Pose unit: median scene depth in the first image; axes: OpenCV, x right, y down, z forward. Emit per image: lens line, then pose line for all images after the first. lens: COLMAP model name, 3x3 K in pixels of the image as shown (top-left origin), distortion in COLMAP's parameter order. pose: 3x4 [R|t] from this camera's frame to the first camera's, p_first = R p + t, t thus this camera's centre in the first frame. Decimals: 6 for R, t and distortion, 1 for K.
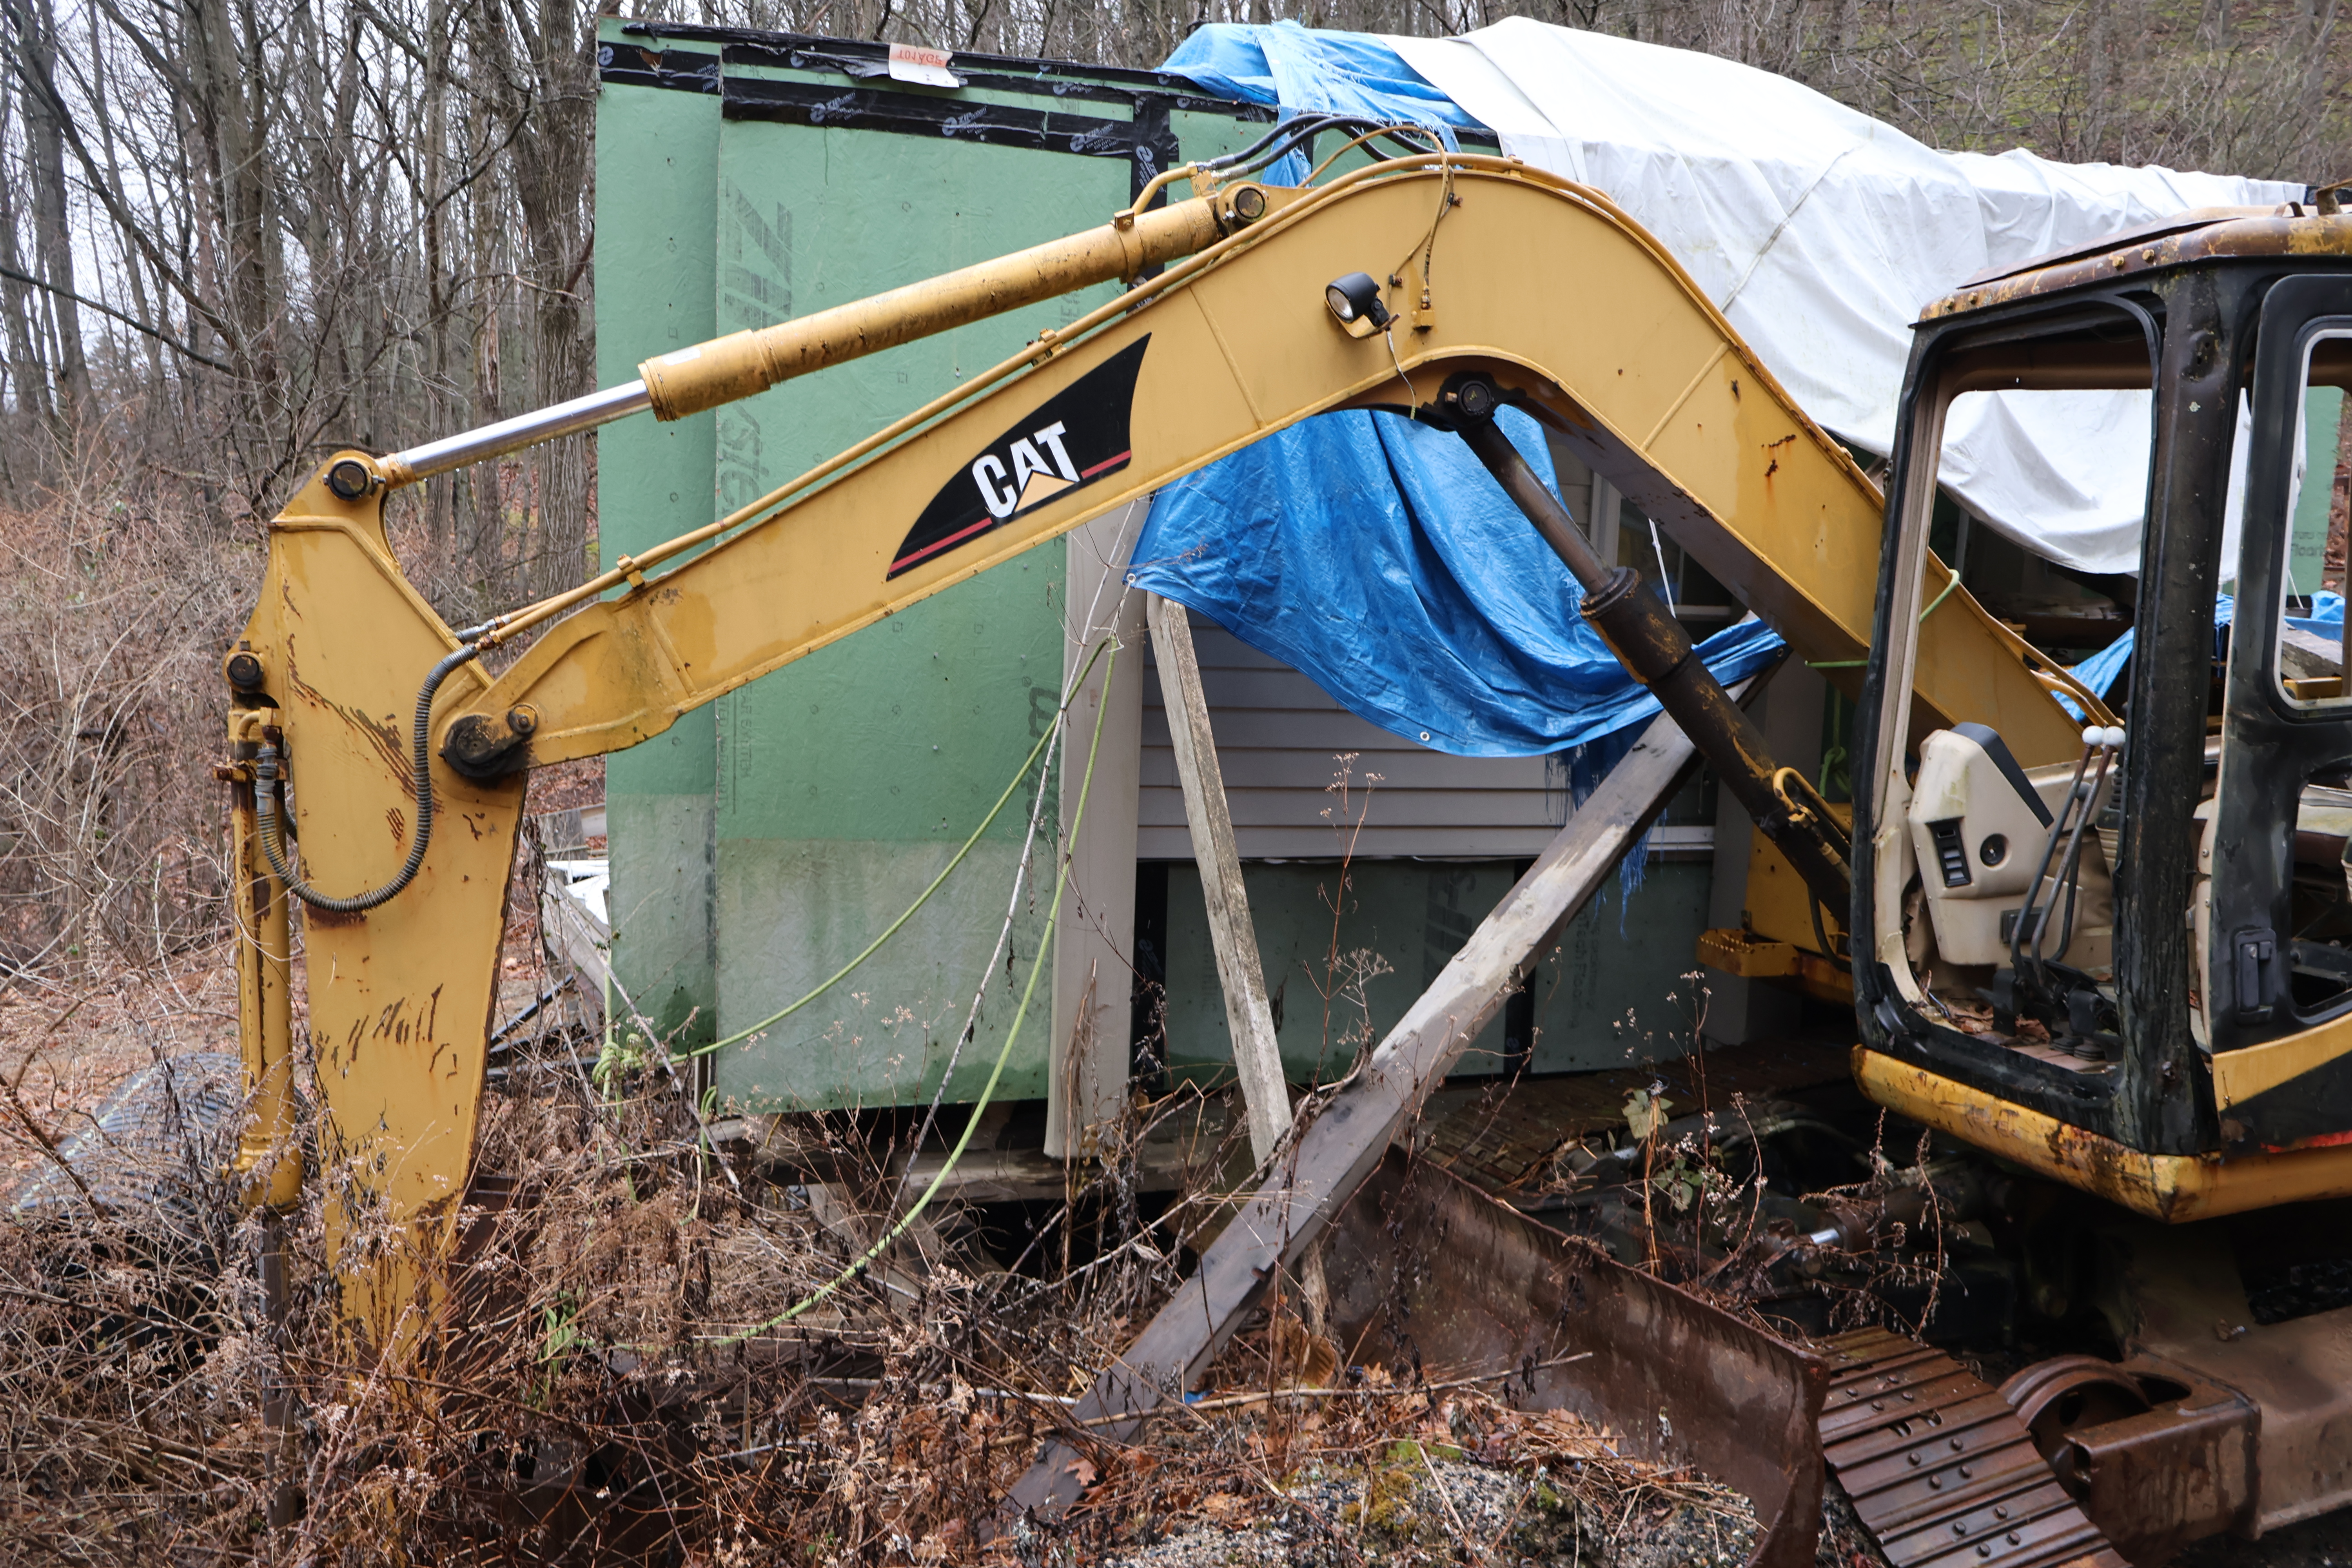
lens RADIAL K [[1959.5, 0, 1159.0], [0, 1959.5, 783.5], [0, 0, 1]] dist [-0.003328, -0.005131]
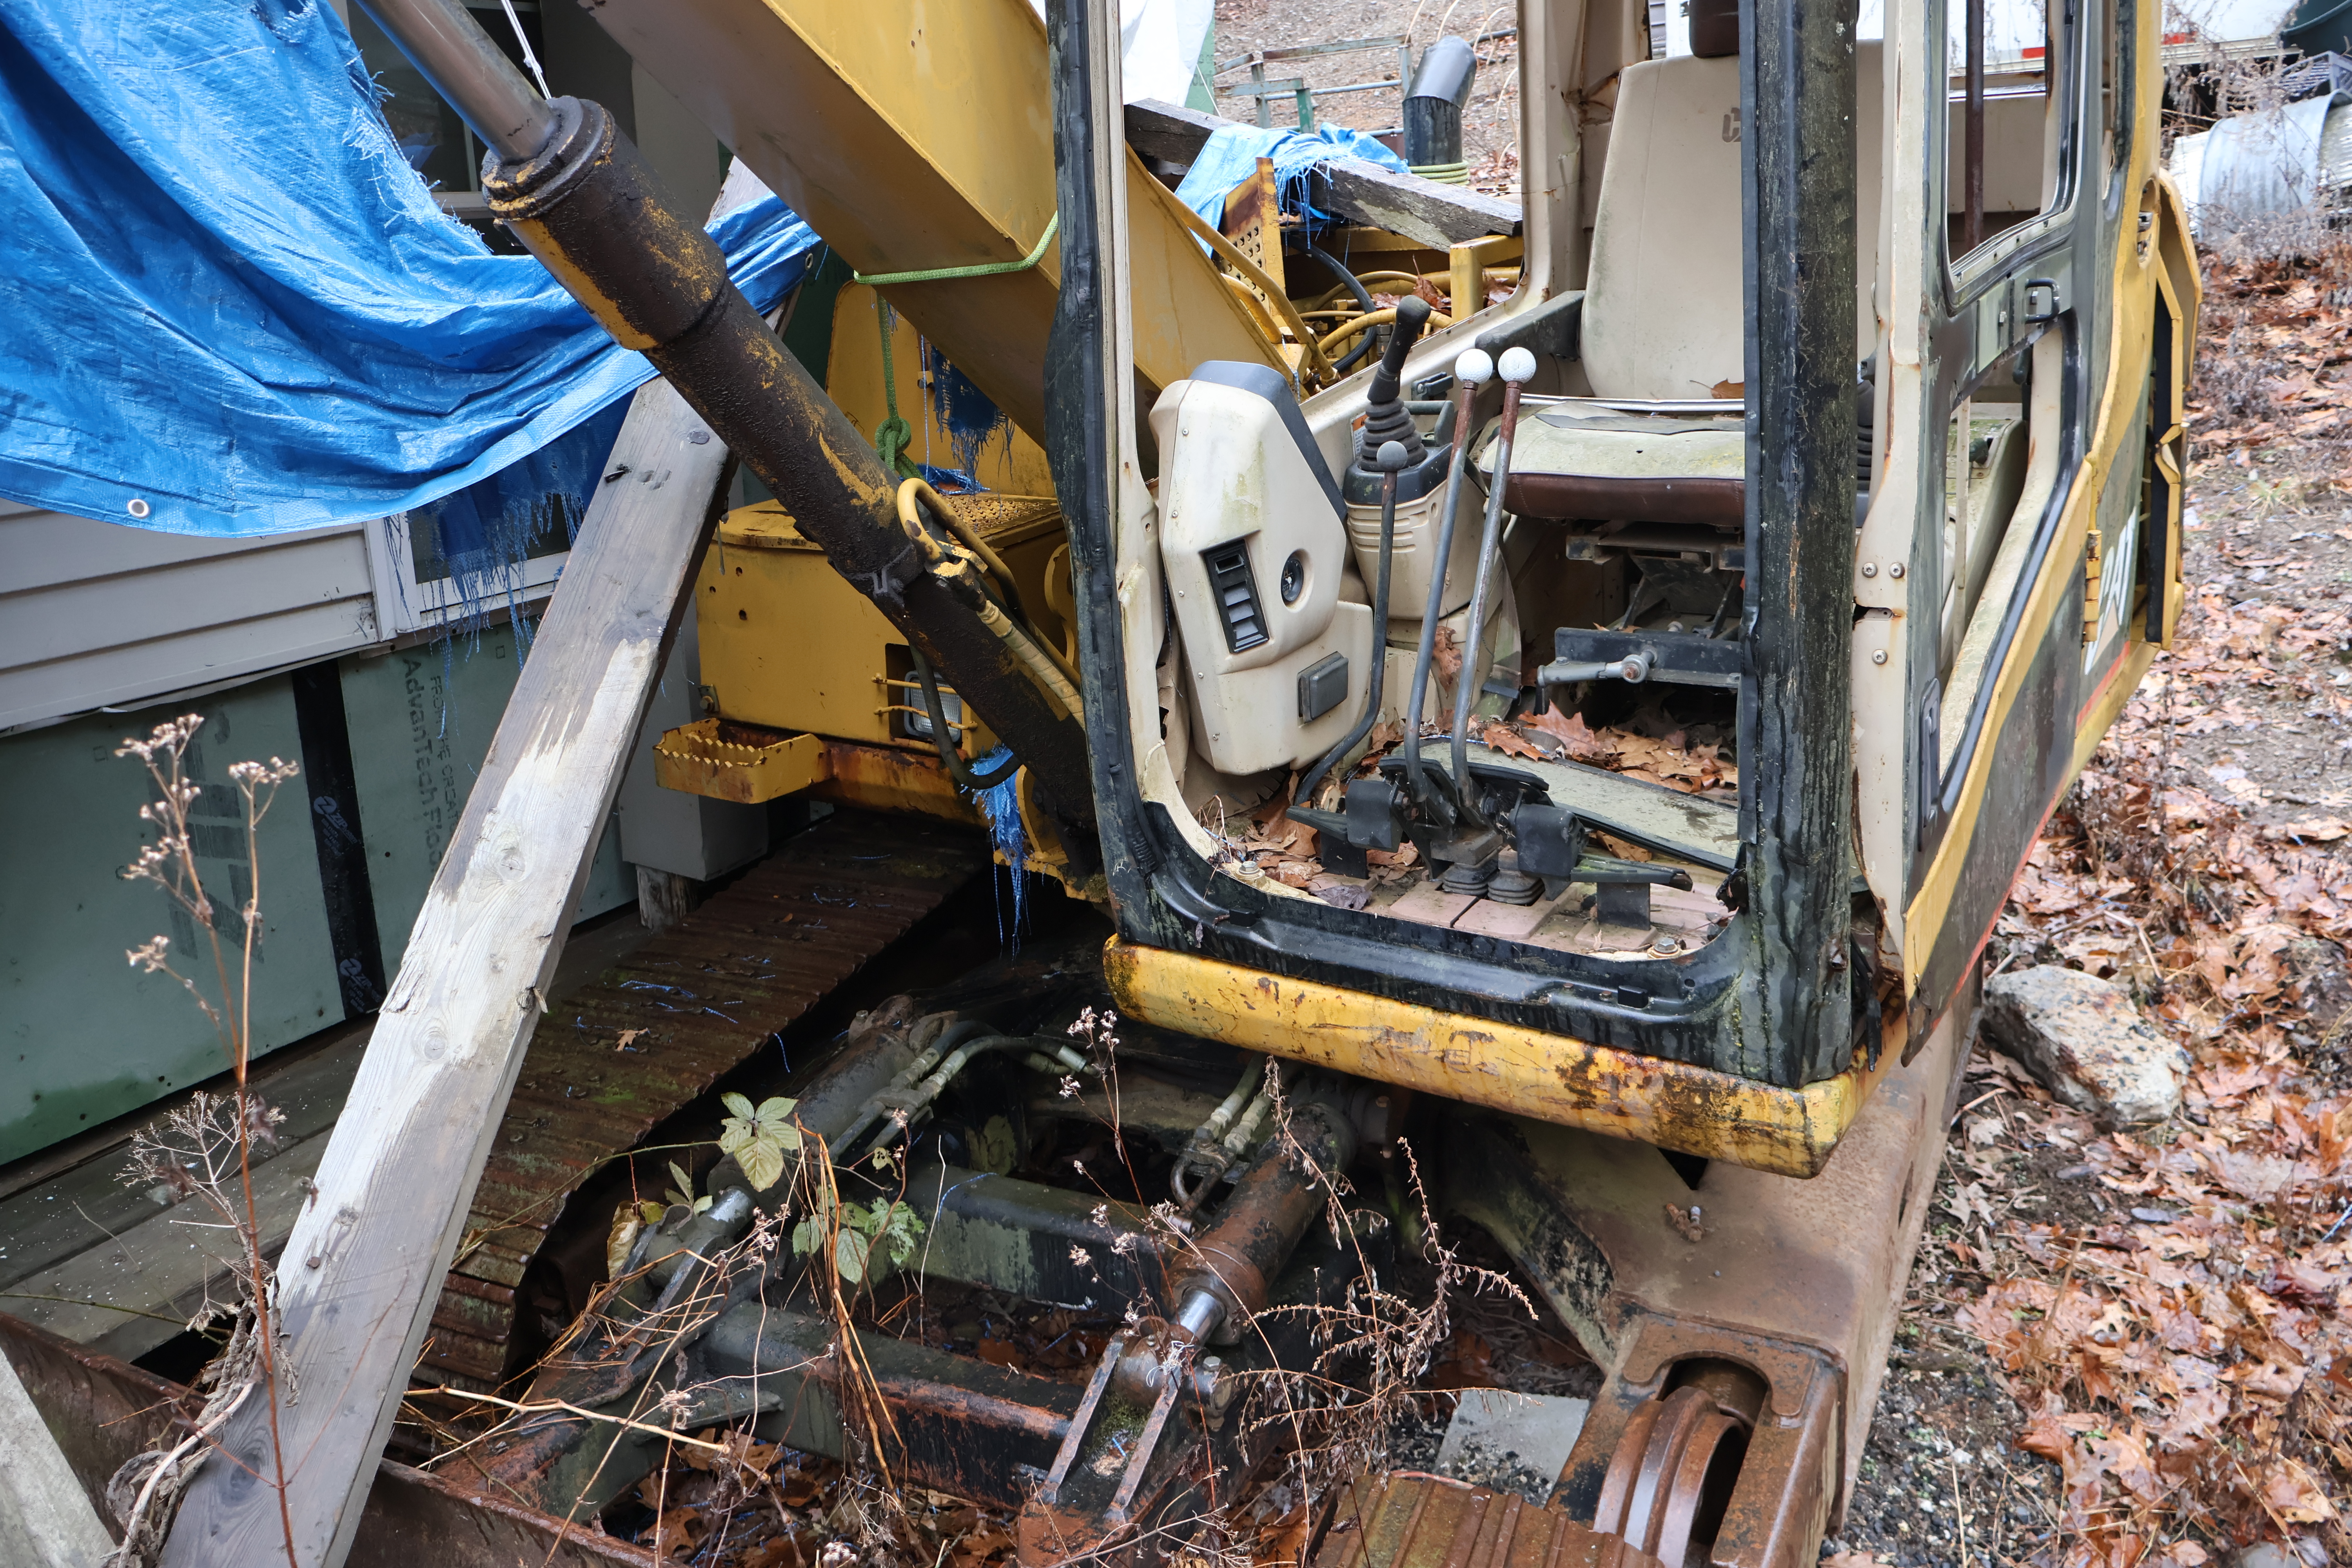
lens RADIAL K [[1959.7, 0, 1176.0], [0, 1959.7, 784.0], [0, 0, 1]] dist [-0.004640, -0.001115]
pose [[0.747177, -0.243003, 0.618608, 0.020124], [0.115361, 0.964052, 0.239364, -0.049957], [-0.654537, -0.107484, 0.748351, 0.560593]]
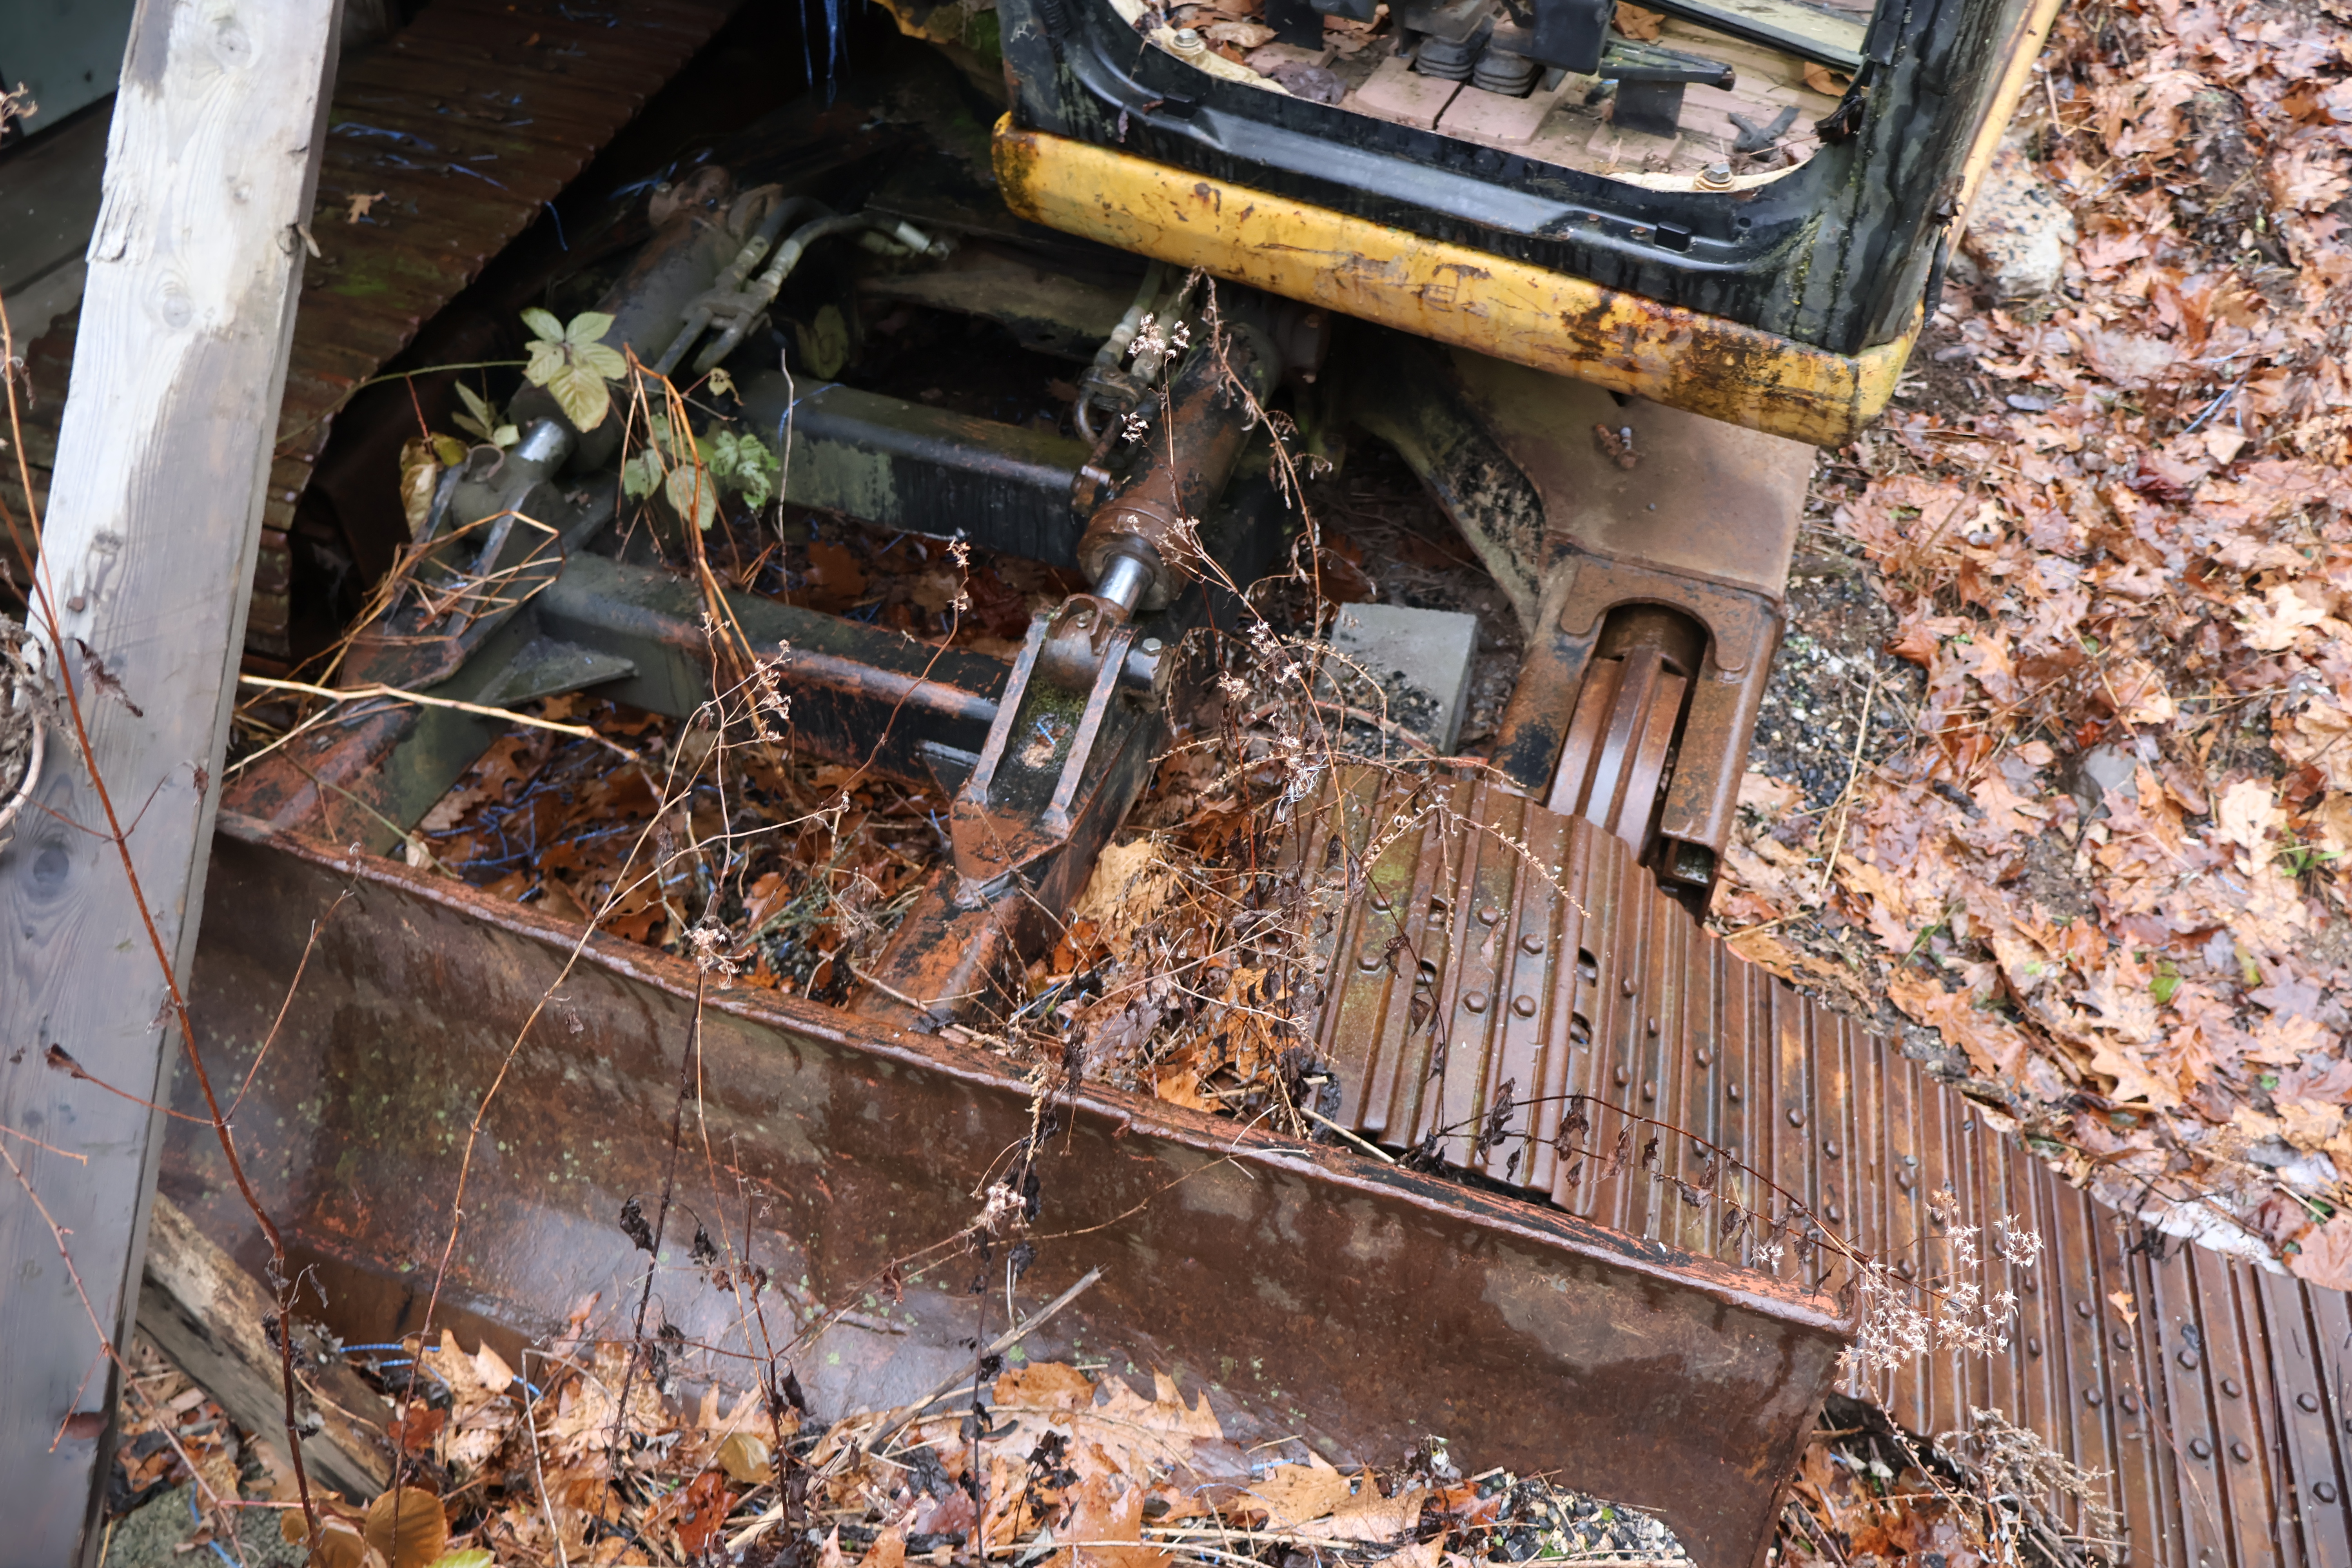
lens RADIAL K [[1959.5, 0, 1159.0], [0, 1959.5, 783.5], [0, 0, 1]] dist [-0.003328, -0.005131]
pose [[0.662493, -0.518278, 0.540824, 0.044561], [0.045401, 0.748450, 0.661635, -0.058235], [-0.747691, -0.413775, 0.519373, 0.669011]]
